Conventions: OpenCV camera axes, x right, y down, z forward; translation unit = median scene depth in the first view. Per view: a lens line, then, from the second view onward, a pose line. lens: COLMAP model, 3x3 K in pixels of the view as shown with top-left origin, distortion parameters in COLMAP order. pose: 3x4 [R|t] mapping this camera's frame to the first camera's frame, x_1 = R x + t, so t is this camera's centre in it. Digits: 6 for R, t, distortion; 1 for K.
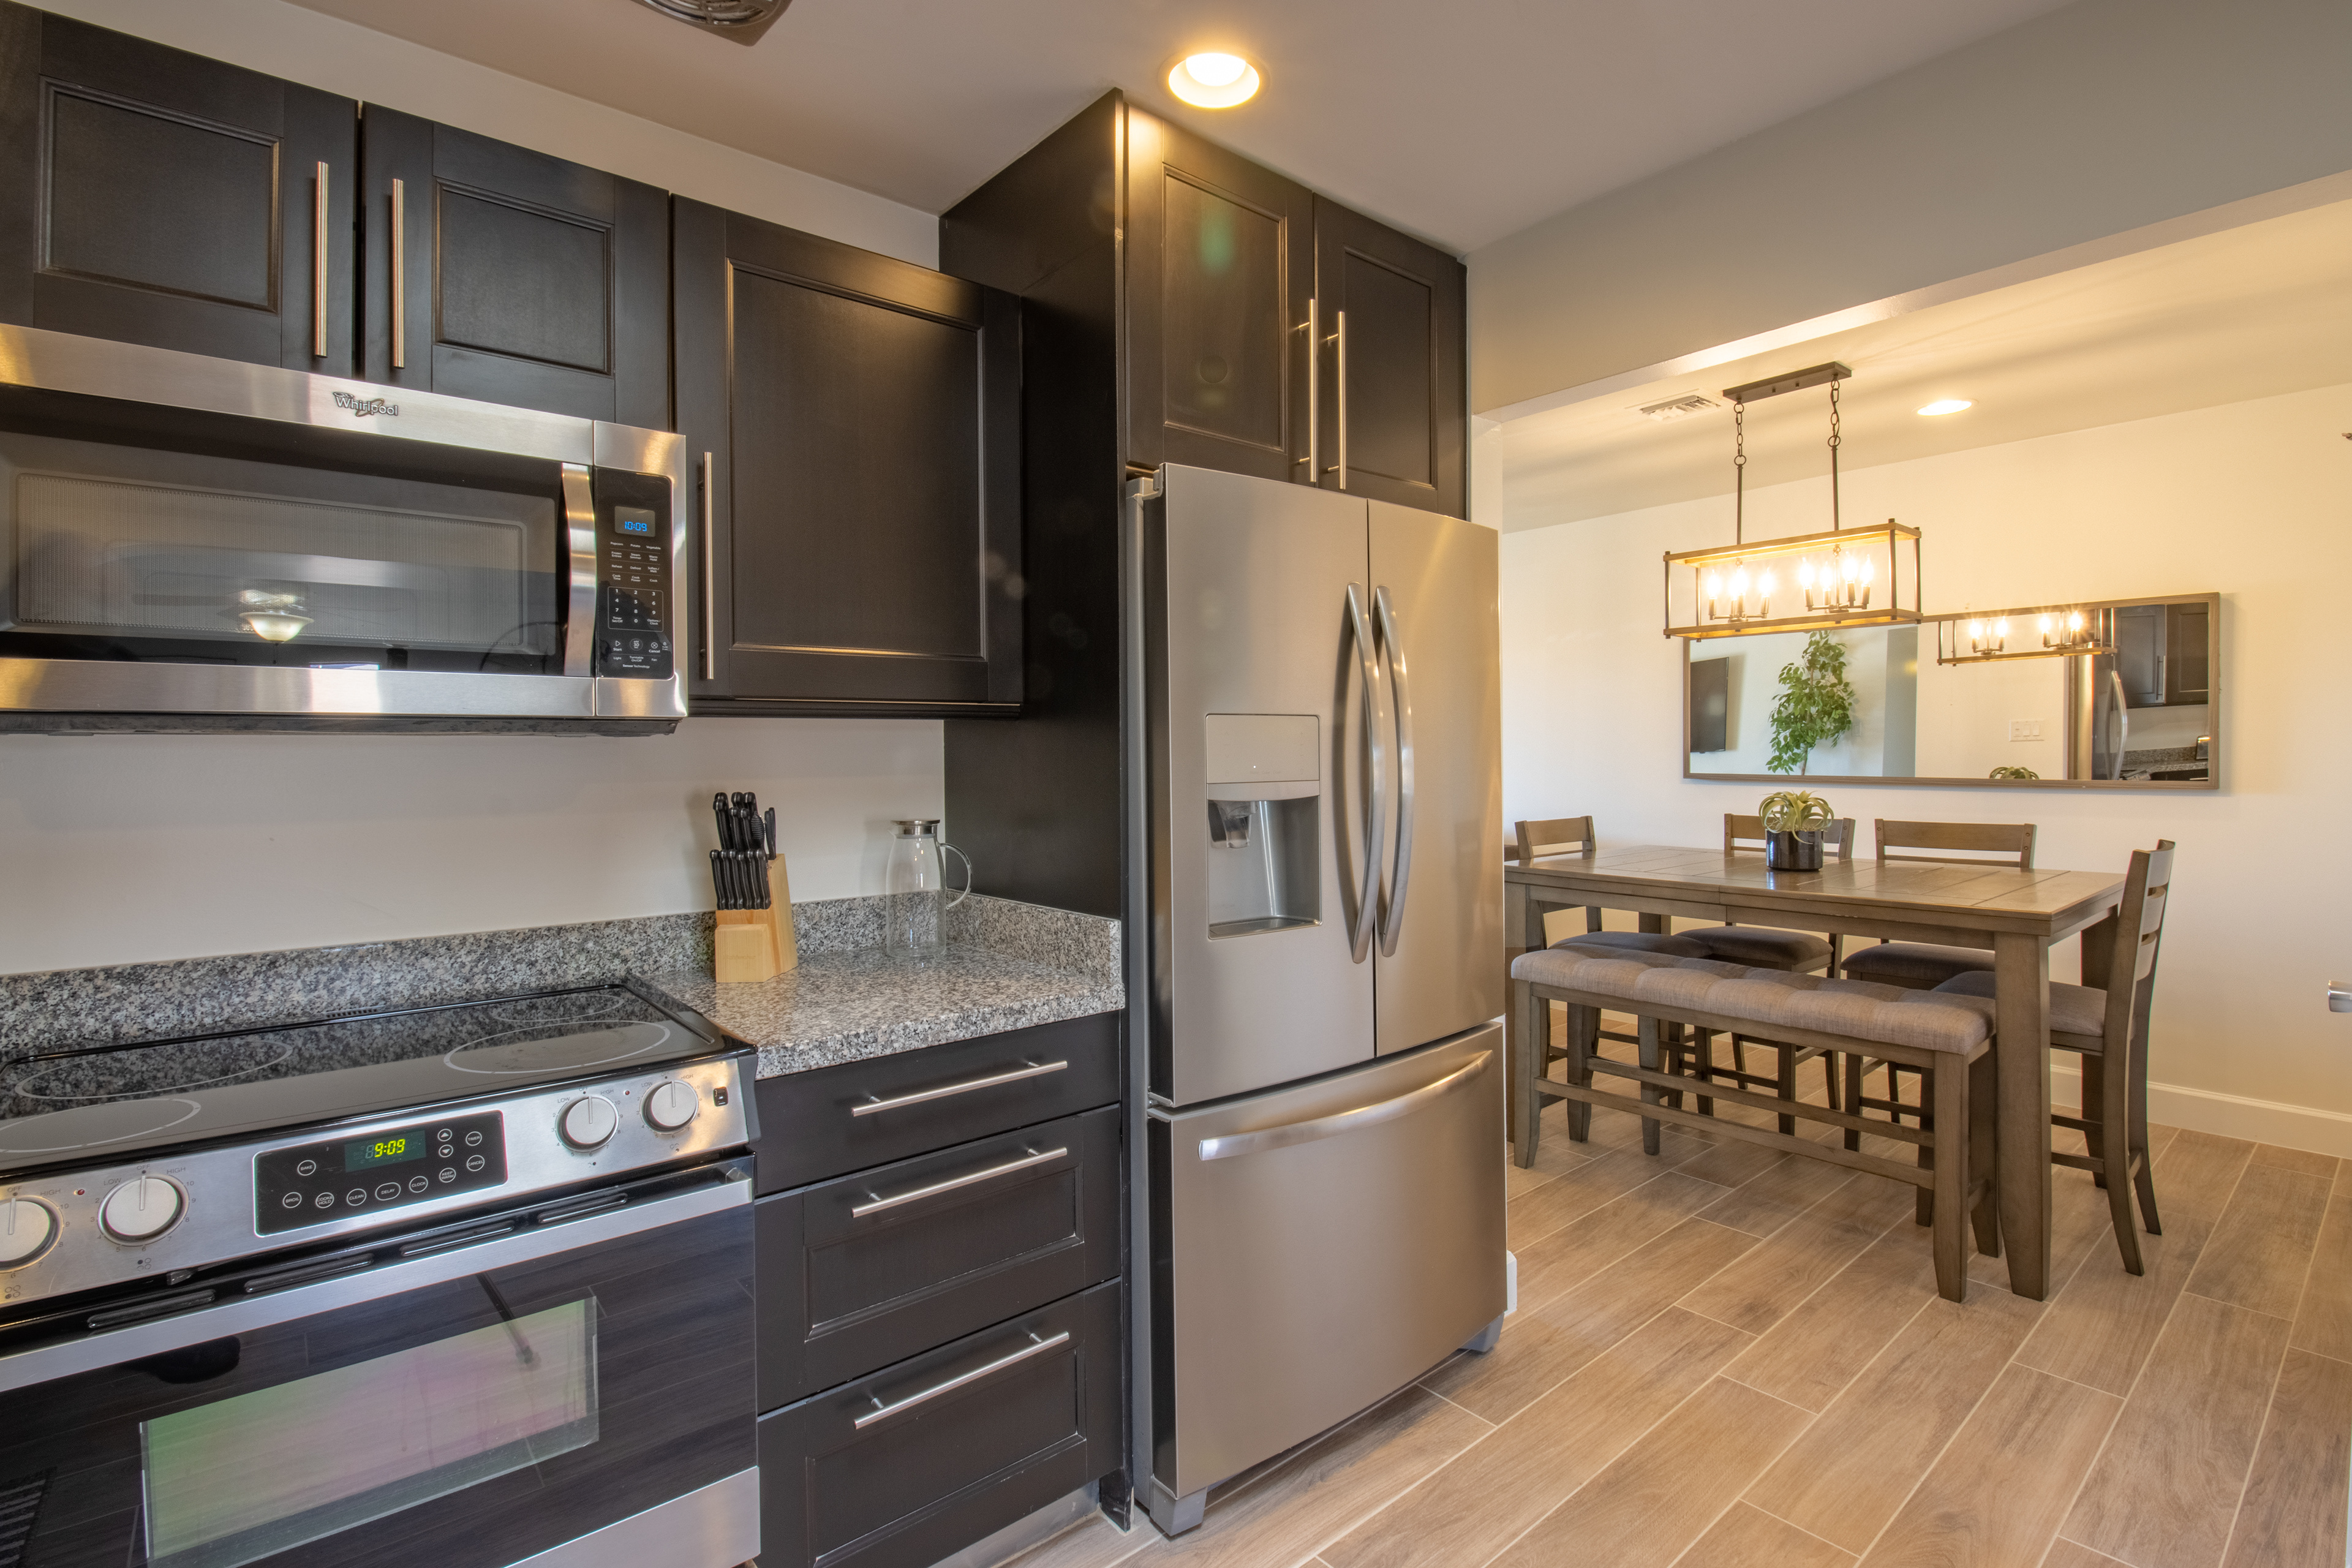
lens RADIAL K [[1106.1, 0, 1196.4], [0, 1106.1, 766.8], [0, 0, 1]] dist [0.005112, 0.000647]
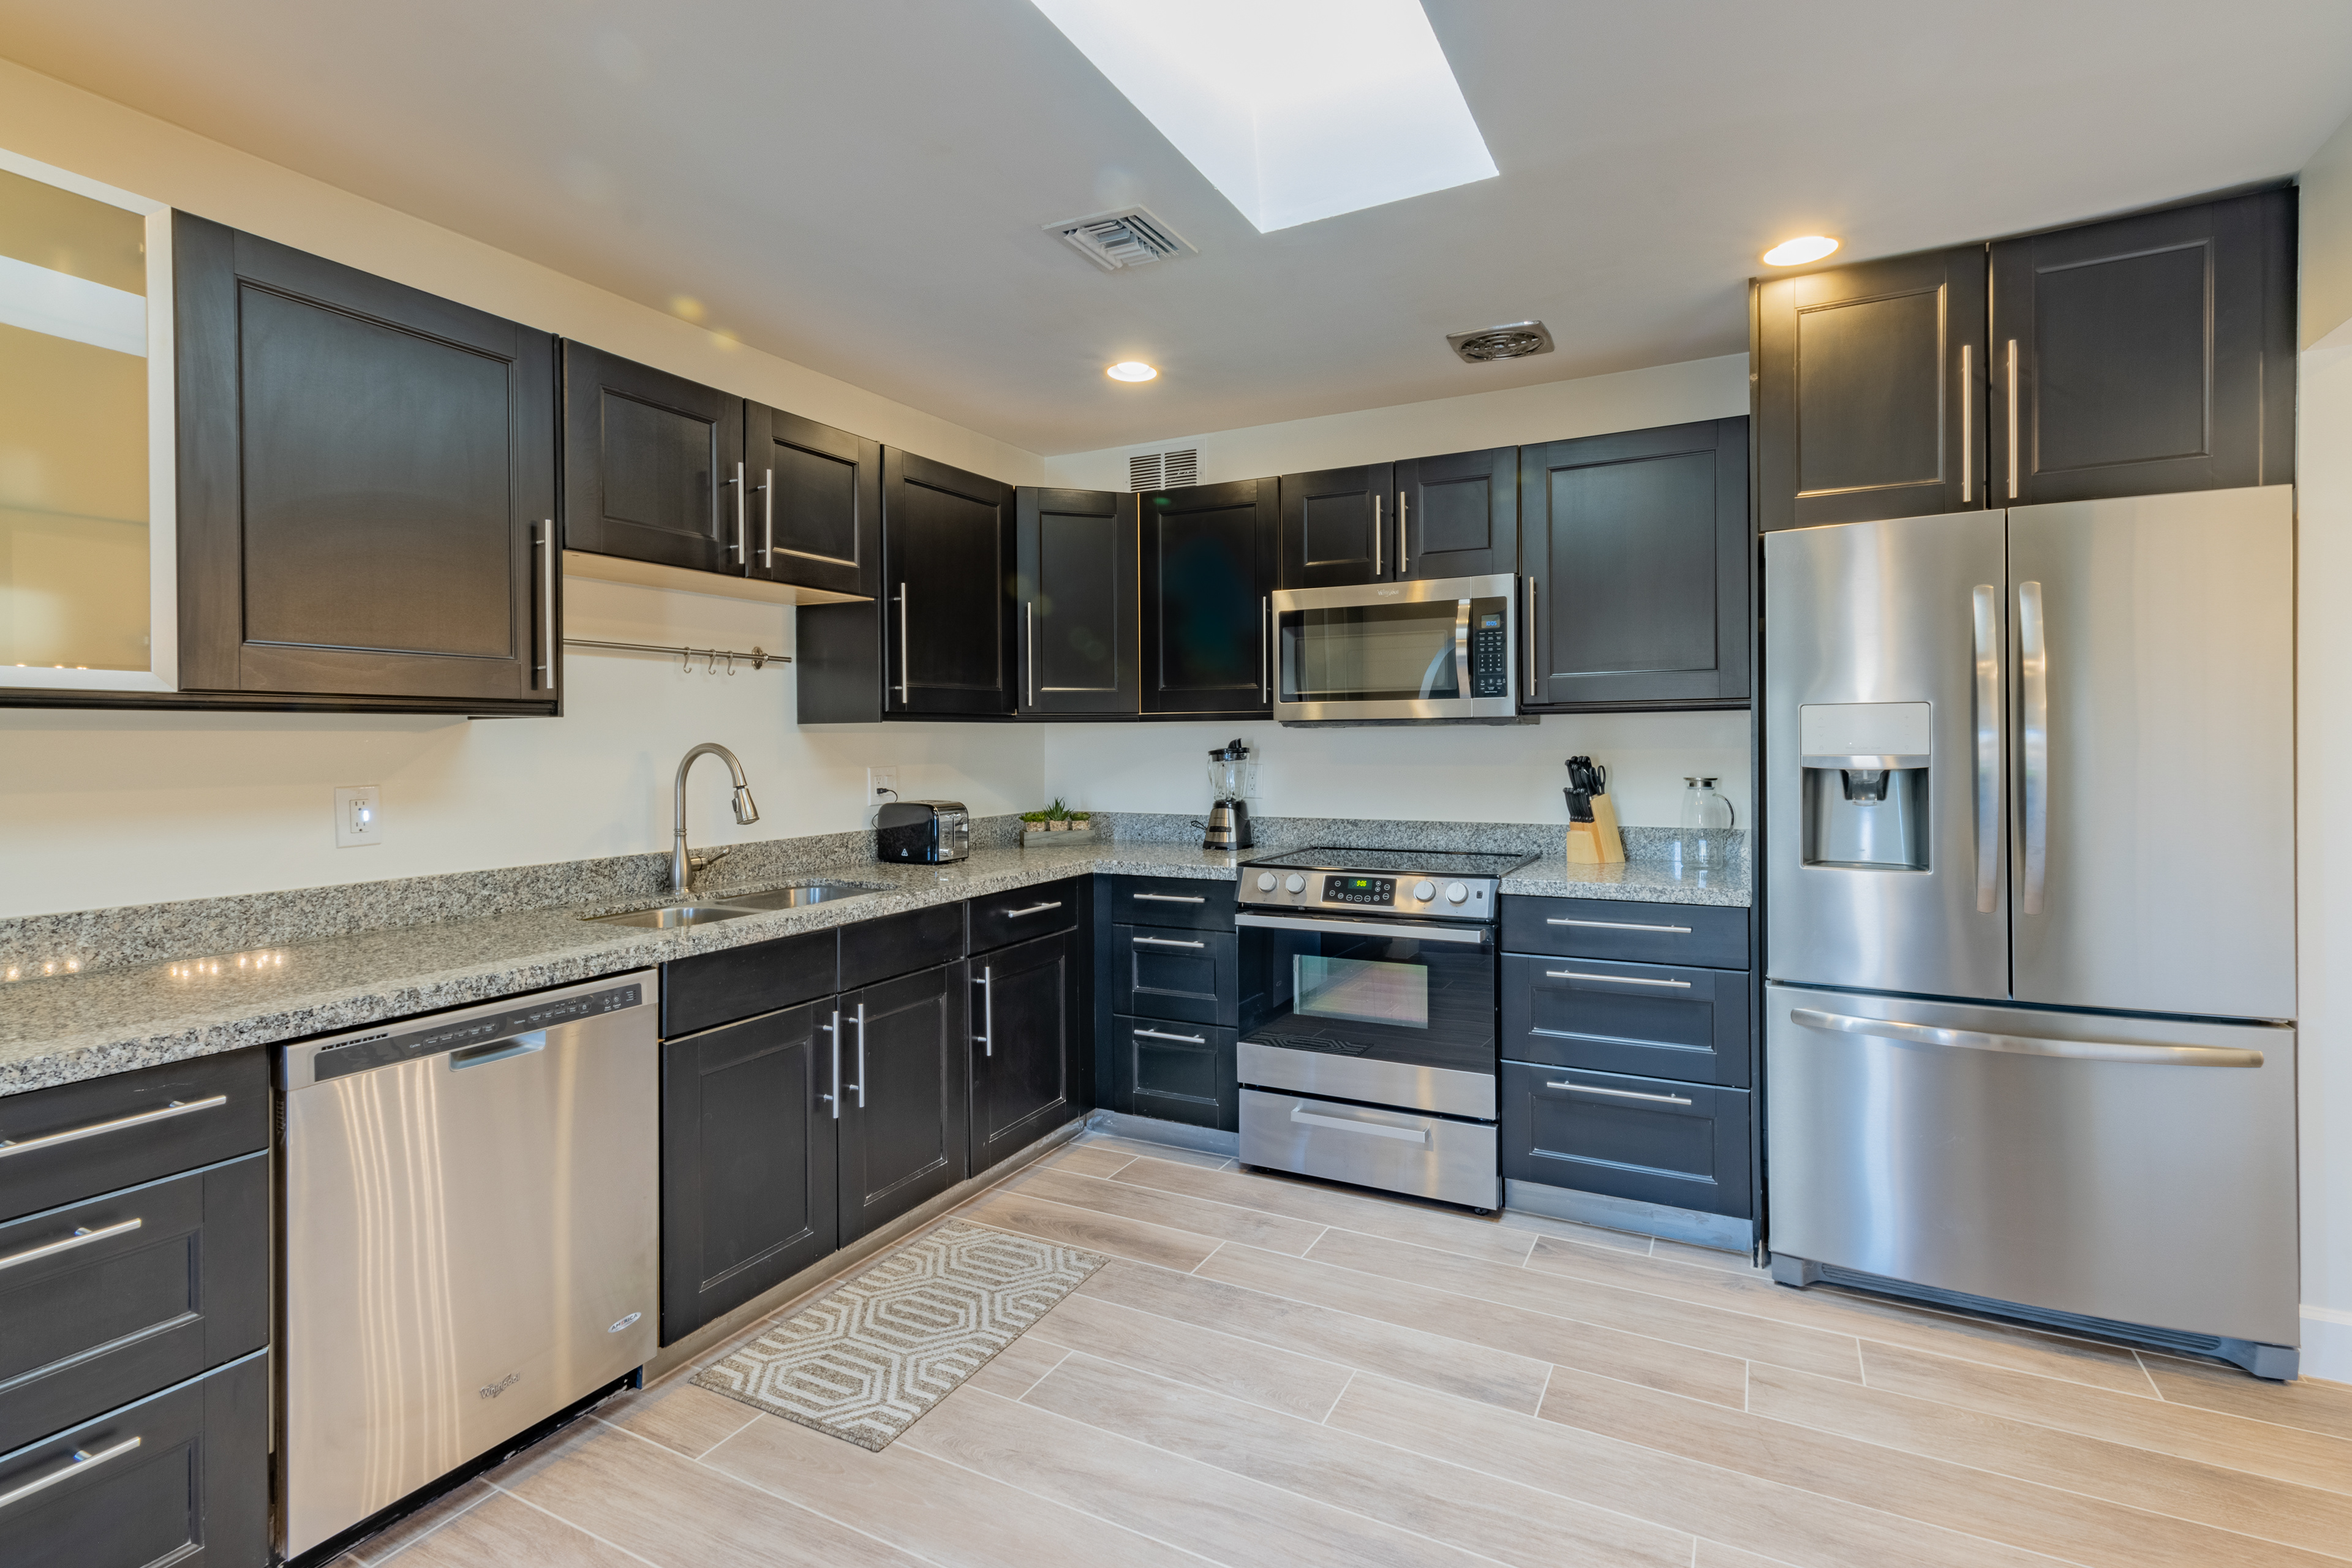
lens RADIAL K [[1106.1, 0, 1214.2], [0, 1106.1, 741.7], [0, 0, 1]] dist [0.005112, 0.000647]
pose [[0.375089, -0.001102, -0.926988, 1.209259], [-0.007635, 0.999962, -0.004278, 0.014887], [0.926957, 0.008682, 0.375066, -0.241582]]
